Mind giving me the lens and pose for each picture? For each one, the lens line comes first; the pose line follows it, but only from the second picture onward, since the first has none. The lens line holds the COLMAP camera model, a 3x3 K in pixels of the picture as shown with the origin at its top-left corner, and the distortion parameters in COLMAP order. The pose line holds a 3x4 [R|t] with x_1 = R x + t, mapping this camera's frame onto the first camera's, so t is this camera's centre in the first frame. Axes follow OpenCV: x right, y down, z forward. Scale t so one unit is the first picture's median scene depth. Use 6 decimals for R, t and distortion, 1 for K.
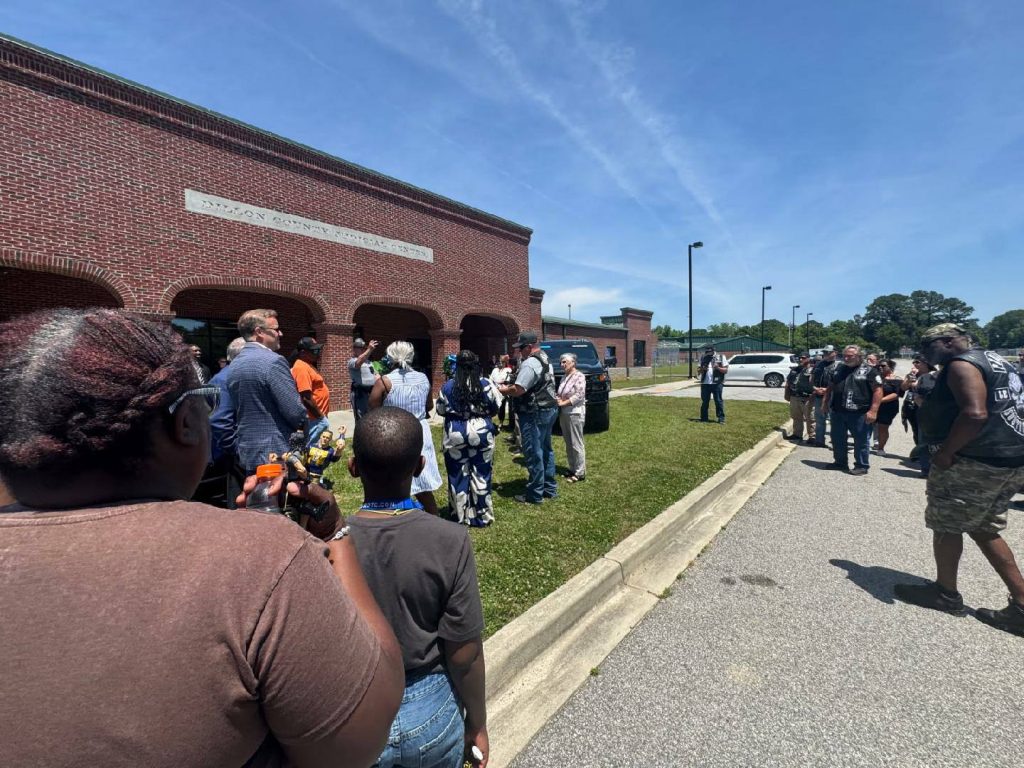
lens RADIAL K [[411.5, 0, 512.0], [0, 411.5, 384.0], [0, 0, 1]] dist [-0.001968, 0.000228]
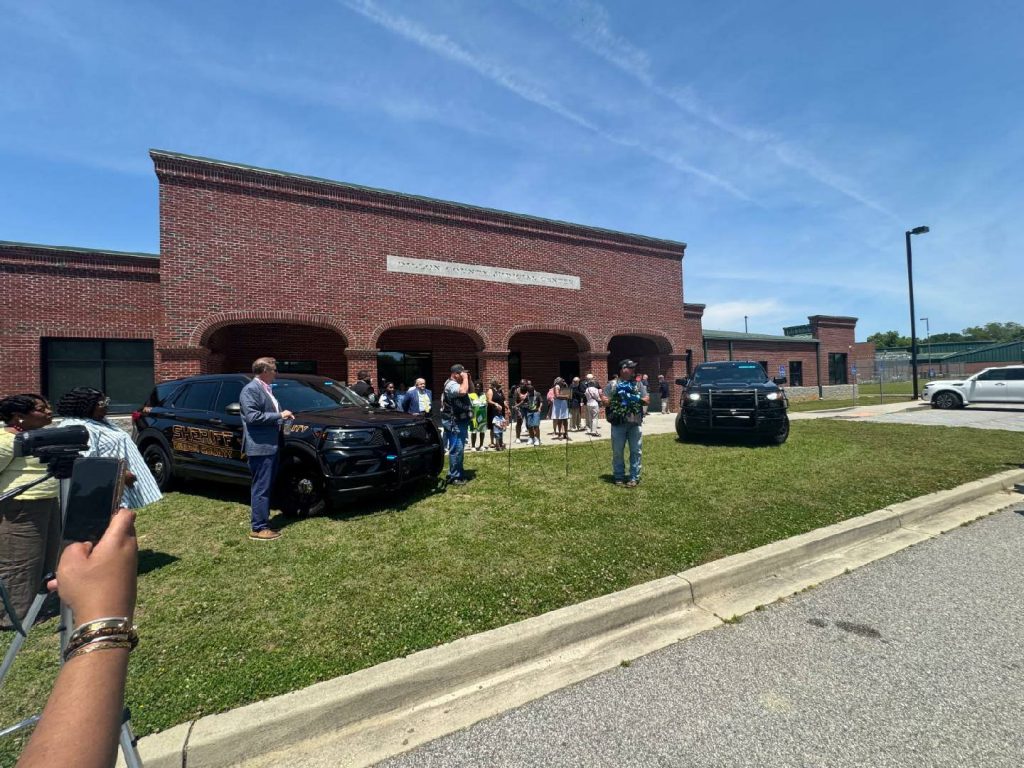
lens RADIAL K [[411.5, 0, 512.0], [0, 411.5, 384.0], [0, 0, 1]] dist [-0.001968, 0.000228]
pose [[0.922445, -0.011790, -0.385950, 0.055749], [-0.006795, 0.998883, -0.046756, -0.001803], [0.386070, 0.045752, 0.921334, -0.030247]]
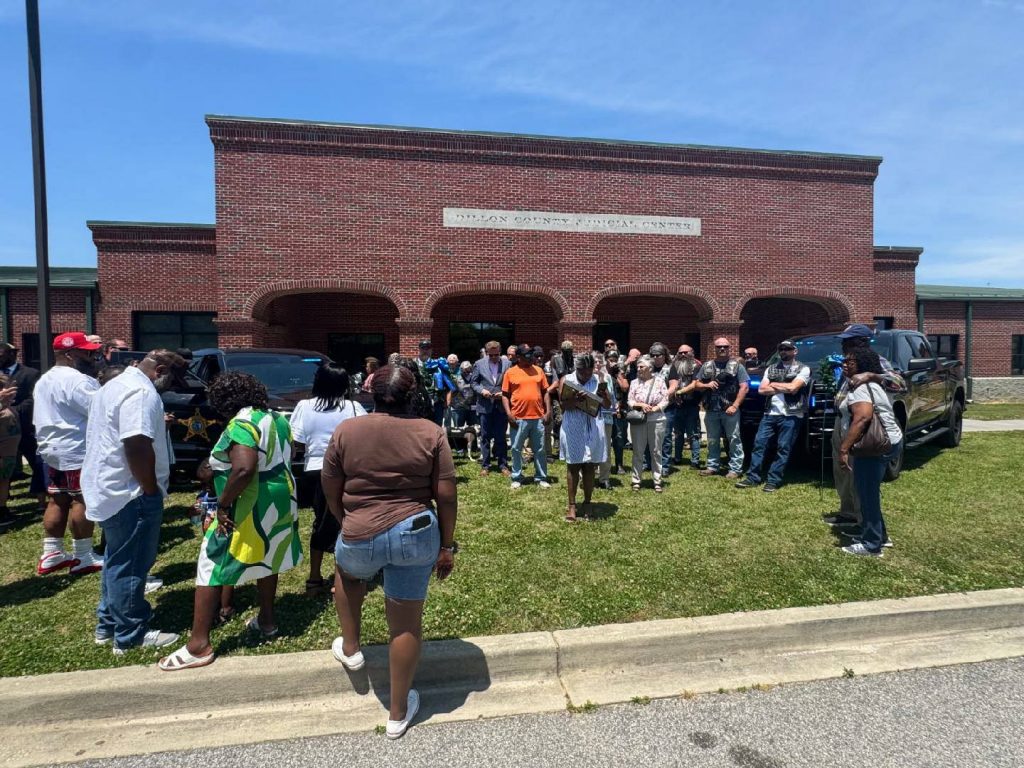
lens RADIAL K [[506.9, 0, 512.0], [0, 506.9, 384.0], [0, 0, 1]] dist [-0.003801, 0.000487]
pose [[0.767021, 0.031420, -0.640852, 0.167788], [-0.037363, 0.999293, 0.004275, -0.007614], [0.640533, 0.020665, 0.767653, 0.052331]]
